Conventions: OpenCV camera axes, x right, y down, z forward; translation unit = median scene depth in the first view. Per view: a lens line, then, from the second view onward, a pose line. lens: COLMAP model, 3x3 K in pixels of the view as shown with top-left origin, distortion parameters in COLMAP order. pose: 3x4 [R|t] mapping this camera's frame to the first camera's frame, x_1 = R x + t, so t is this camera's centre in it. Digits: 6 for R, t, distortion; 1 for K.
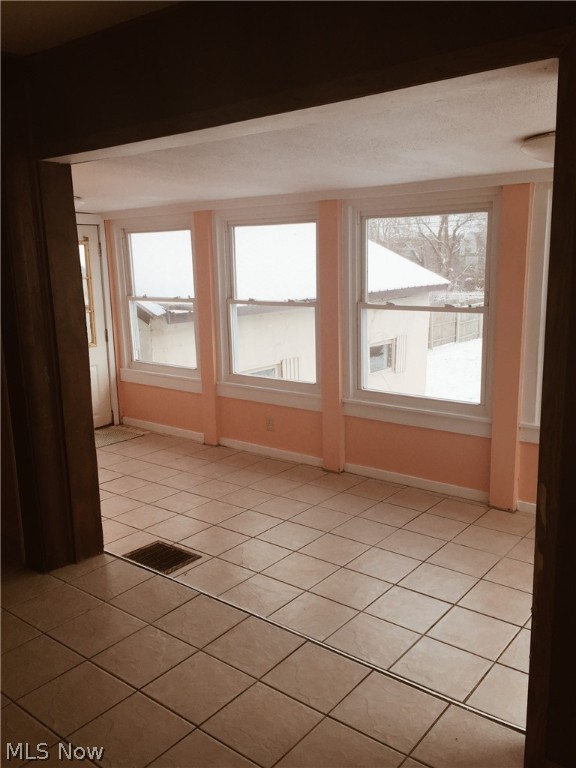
lens RADIAL K [[659.9, 0, 288.0], [0, 659.9, 384.0], [0, 0, 1]] dist [0.074574, -0.099457]
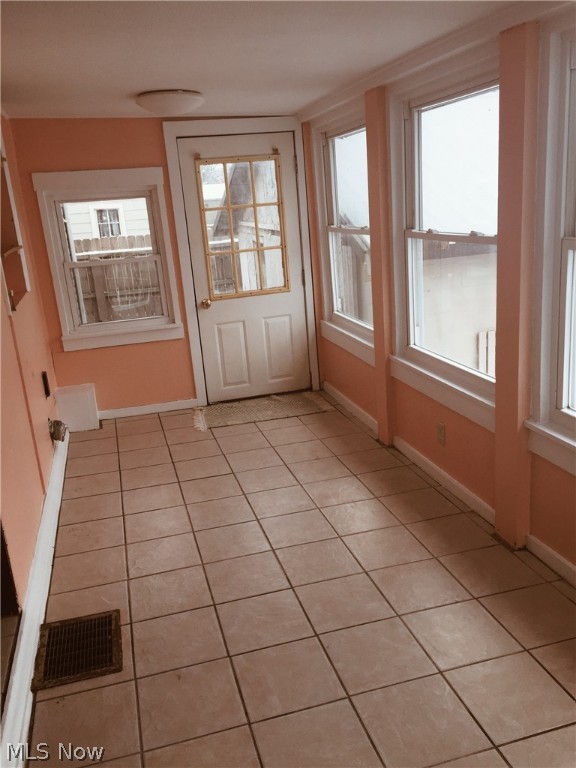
lens RADIAL K [[659.9, 0, 288.0], [0, 659.9, 384.0], [0, 0, 1]] dist [0.074574, -0.099457]
pose [[0.806703, 0.126998, -0.577150, 0.192794], [-0.060589, 0.989263, 0.132995, -0.055608], [0.587843, -0.072319, 0.805736, 0.376801]]
